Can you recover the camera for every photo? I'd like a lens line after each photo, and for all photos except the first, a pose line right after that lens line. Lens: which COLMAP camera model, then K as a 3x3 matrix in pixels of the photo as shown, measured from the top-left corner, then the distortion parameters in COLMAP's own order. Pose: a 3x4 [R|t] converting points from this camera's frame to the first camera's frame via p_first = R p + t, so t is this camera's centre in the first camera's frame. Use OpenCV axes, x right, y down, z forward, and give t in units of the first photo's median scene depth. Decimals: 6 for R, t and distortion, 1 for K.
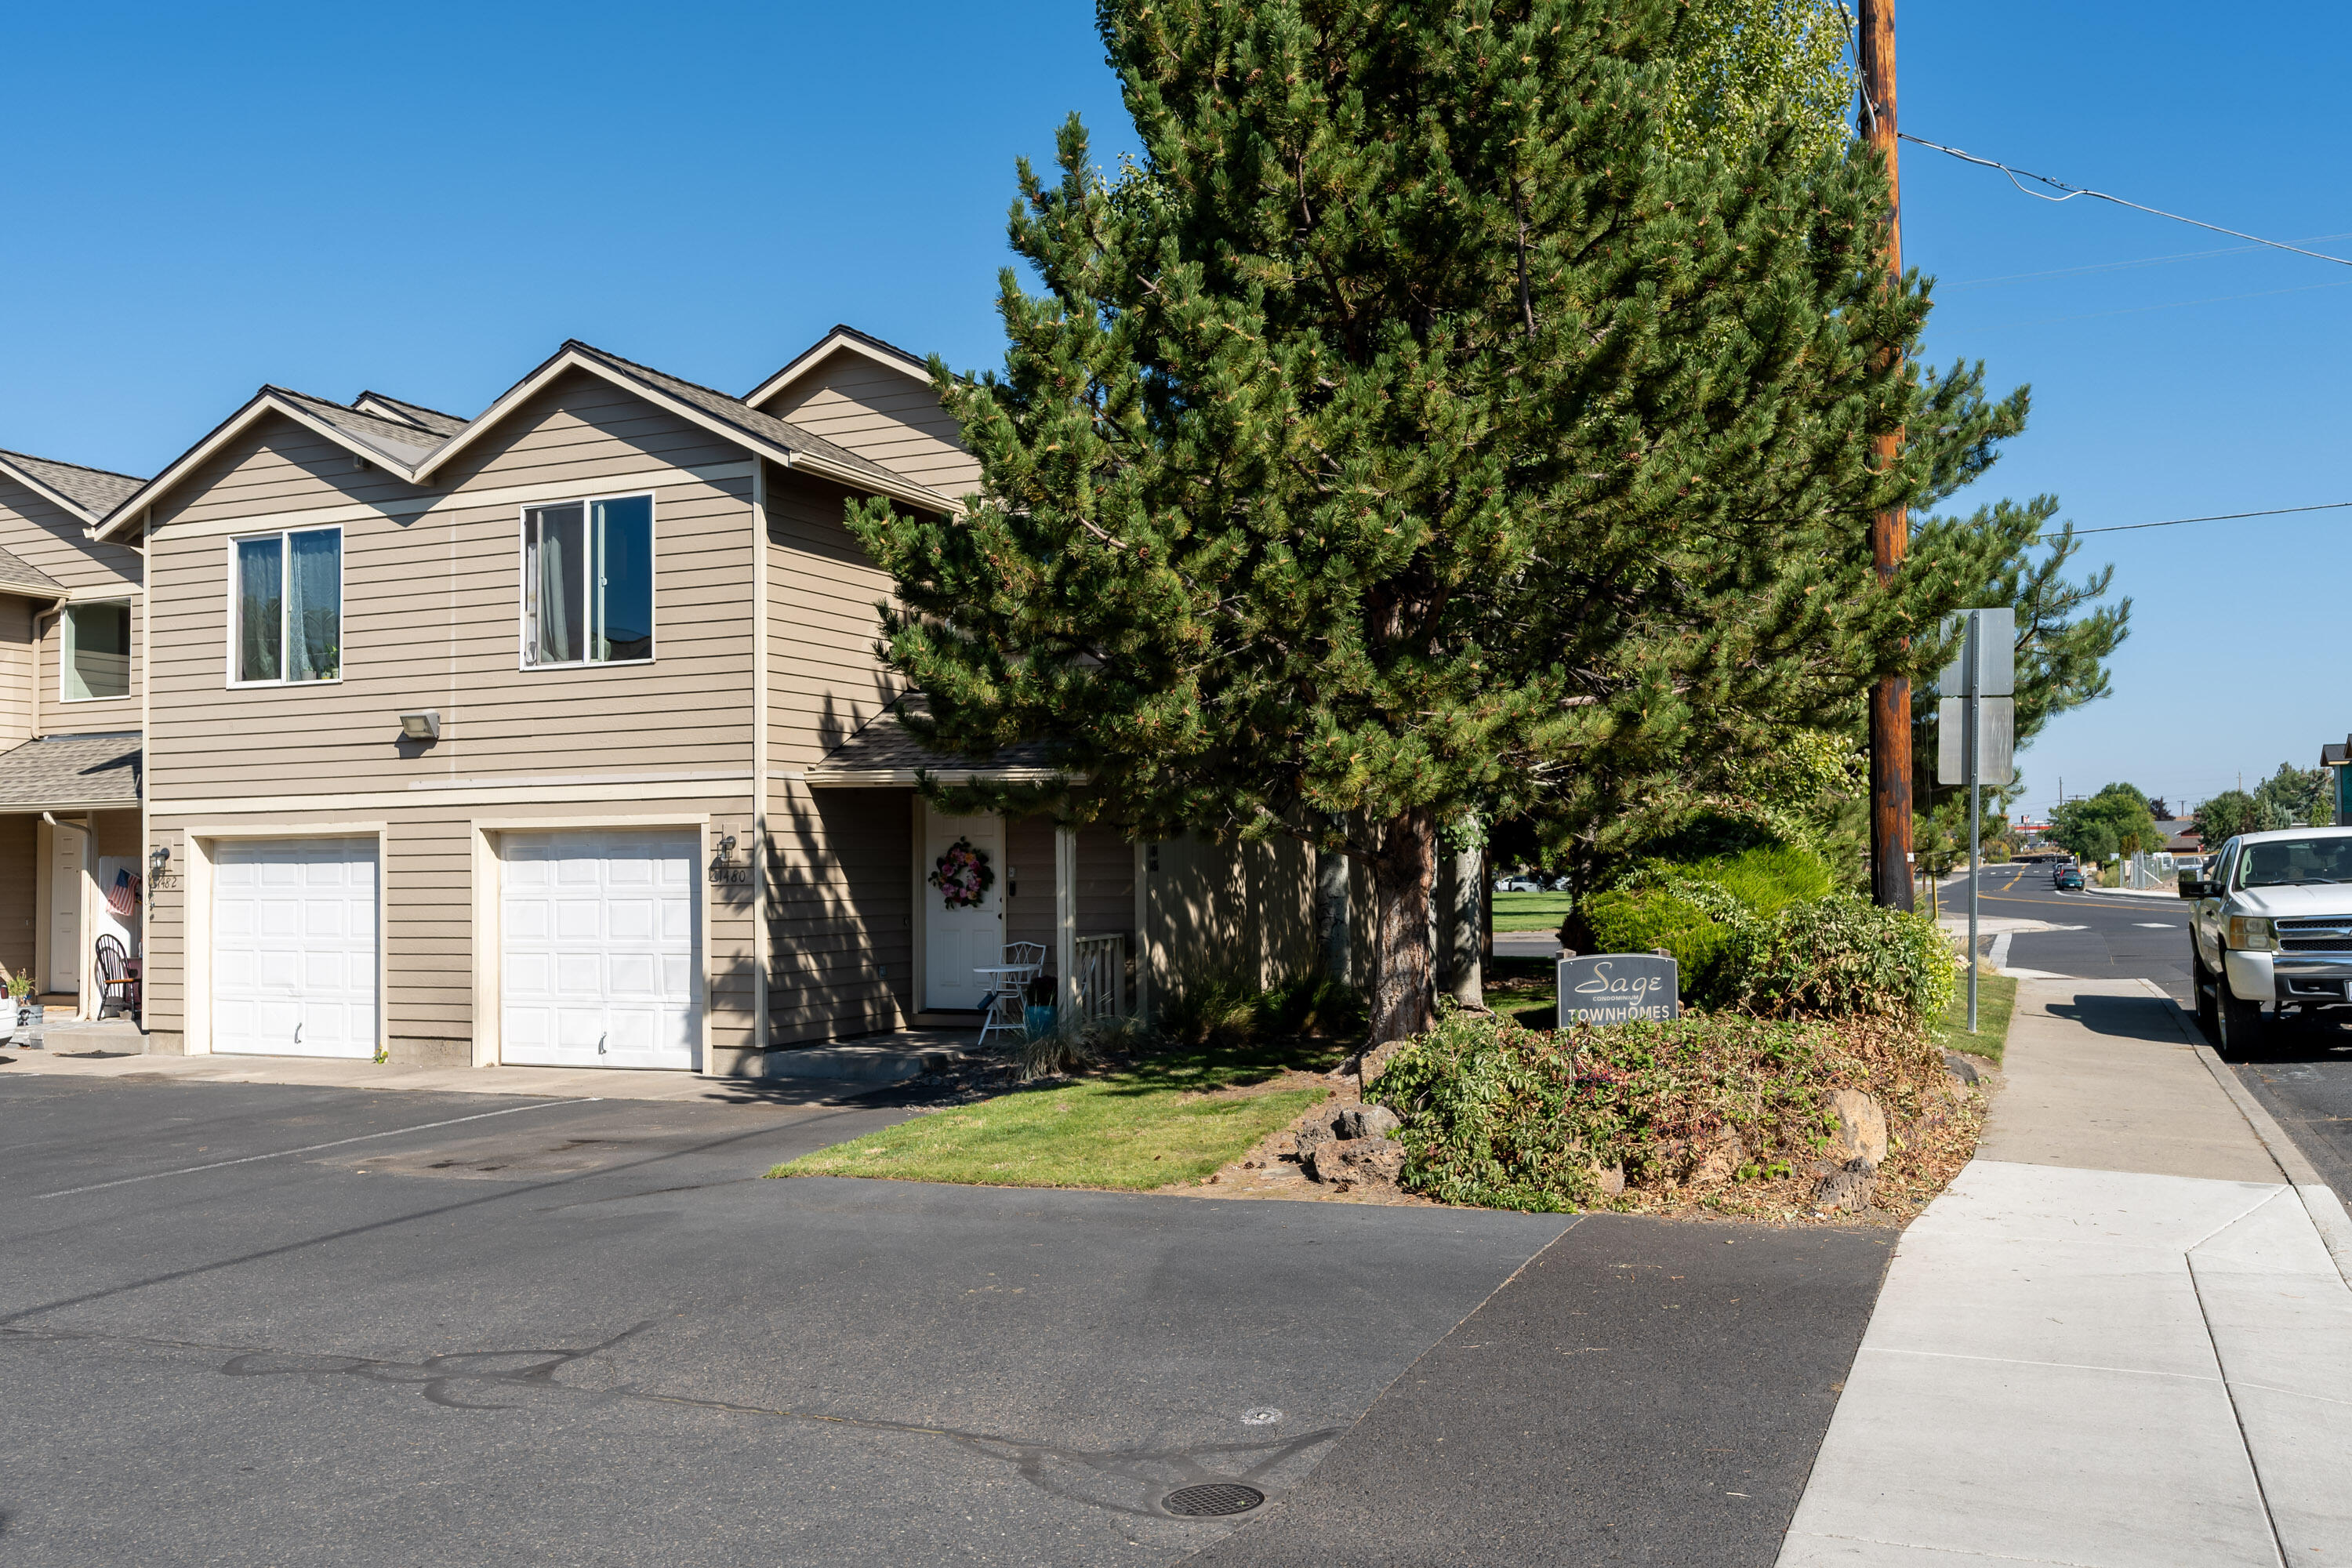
lens RADIAL K [[2041.2, 0, 1176.7], [0, 2041.2, 786.6], [0, 0, 1]] dist [-0.003248, 0.014097]
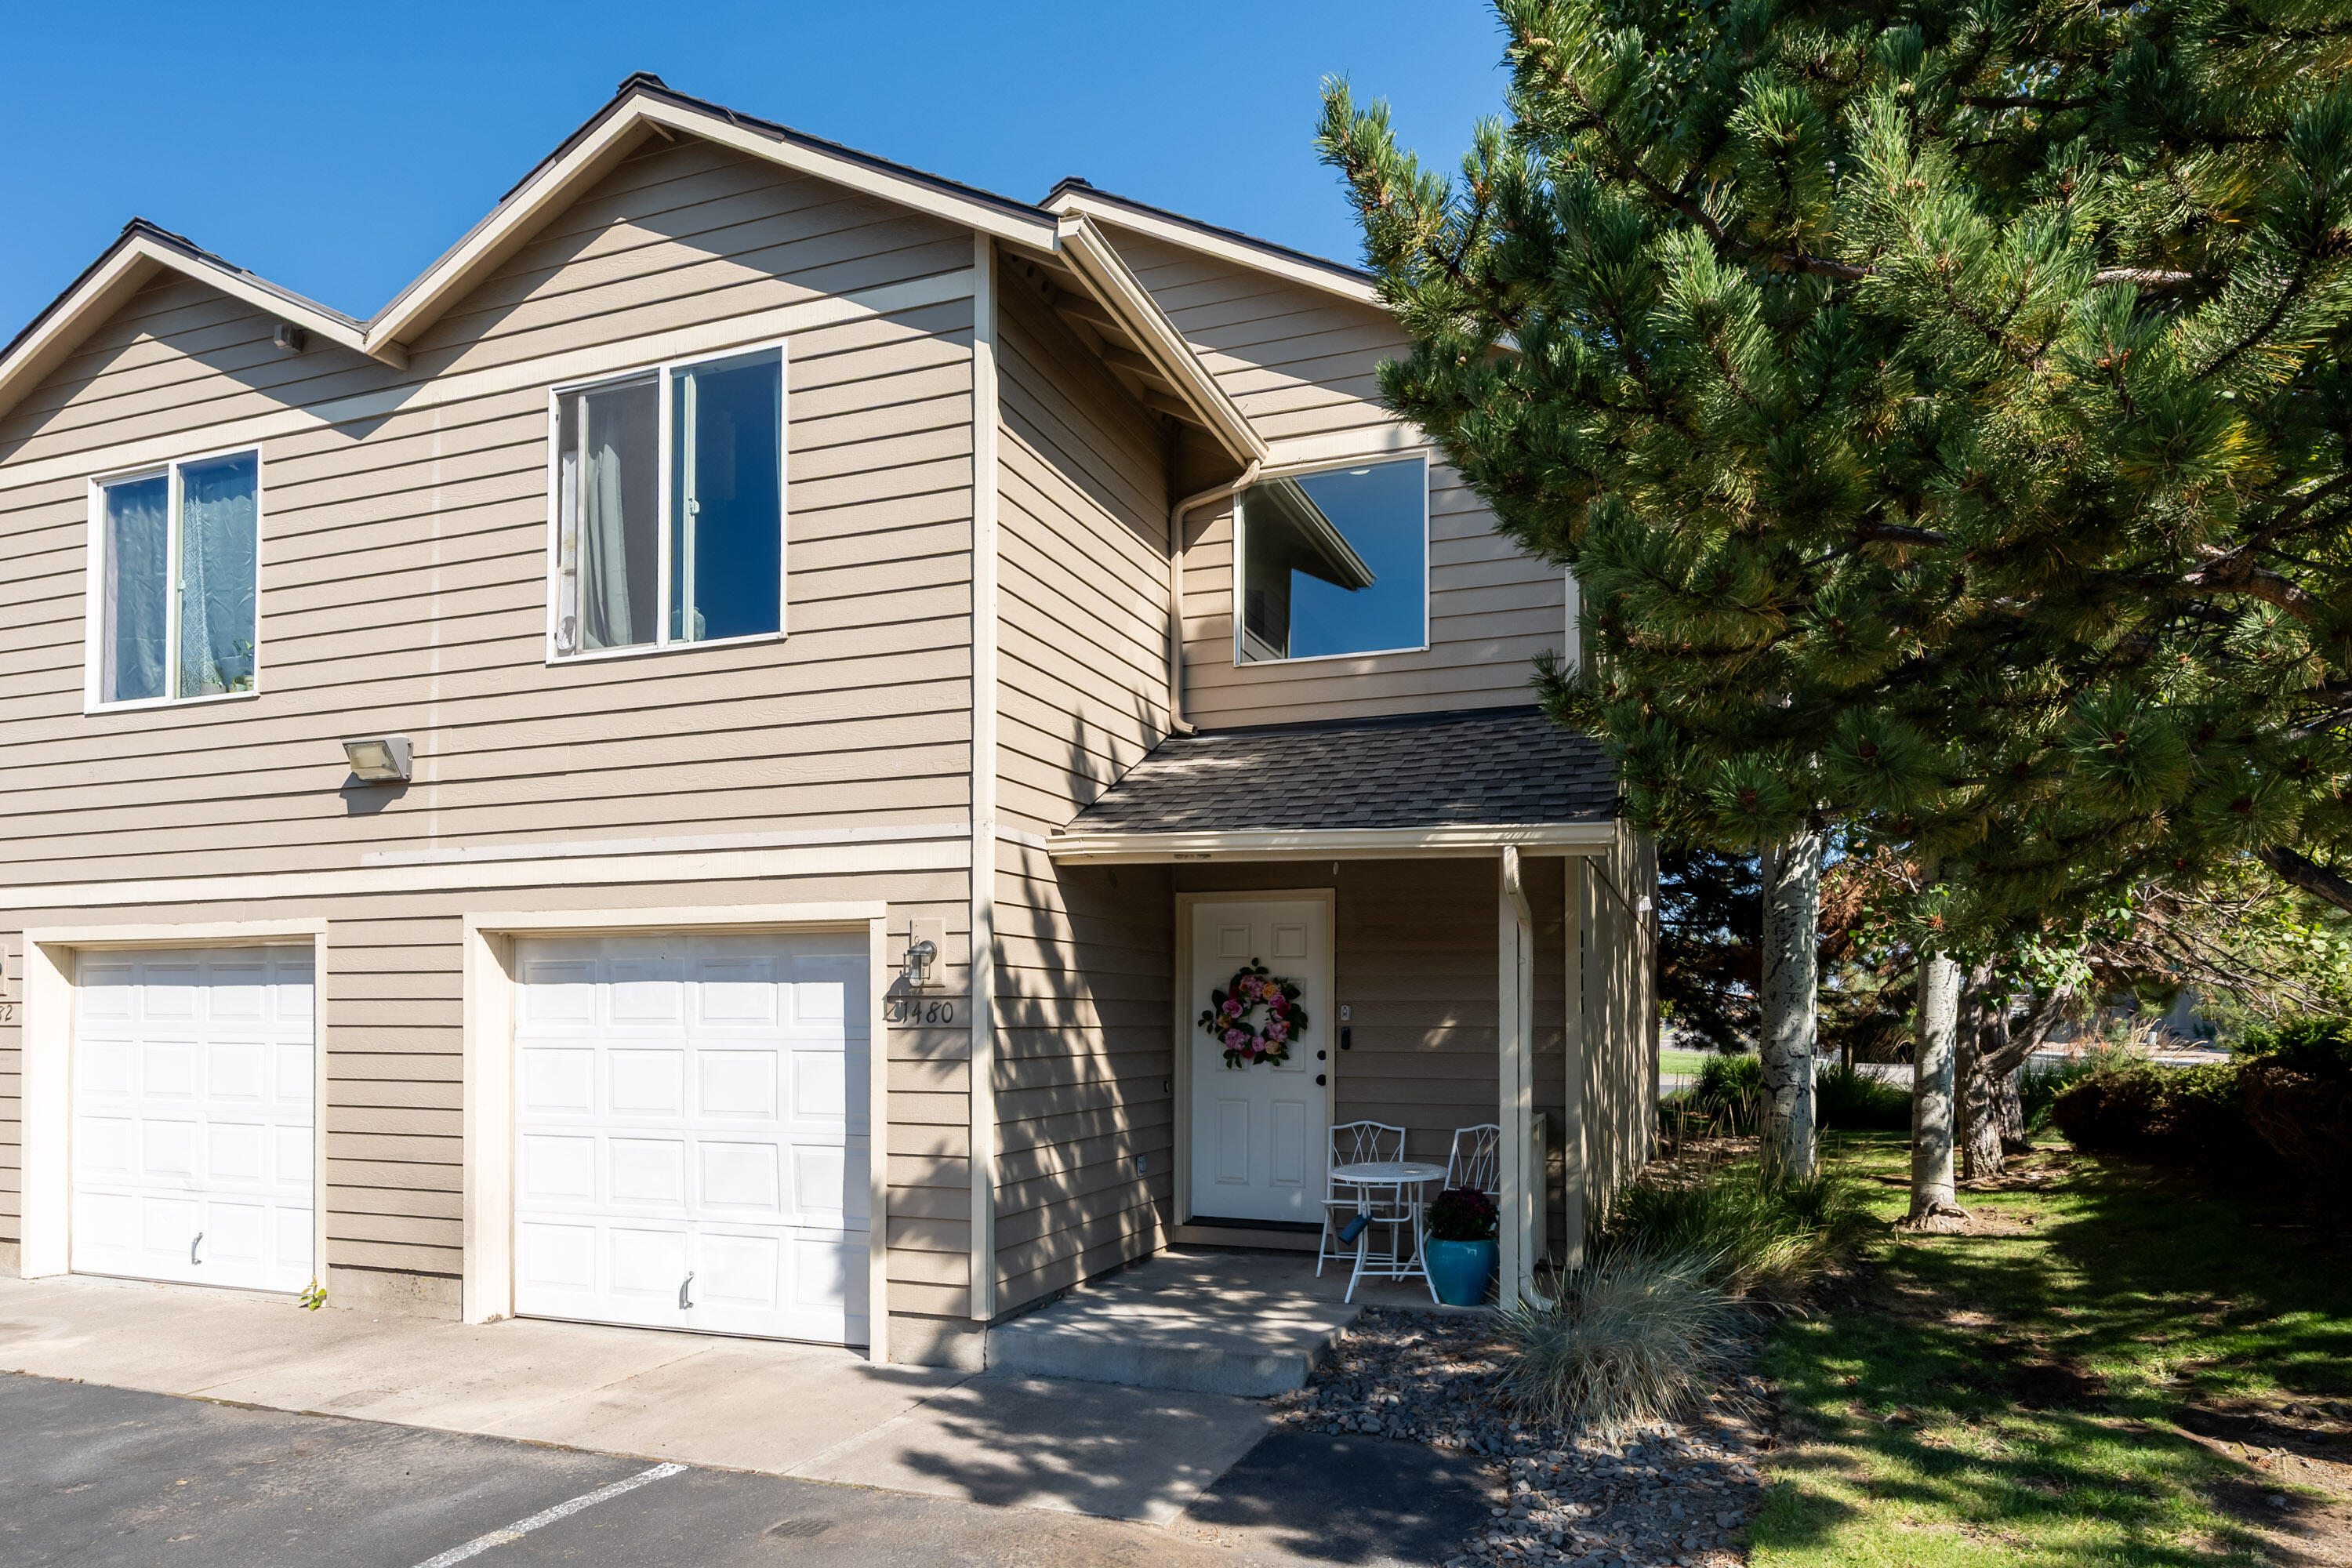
lens RADIAL K [[1372.5, 0, 1244.5], [0, 1372.5, 1005.7], [0, 0, 1]] dist [0.001895, -0.008300]
pose [[0.993293, 0.014054, 0.114768, -0.163986], [-0.017453, 0.999437, 0.028658, 0.027954], [-0.114301, -0.030469, 0.992979, 0.575701]]
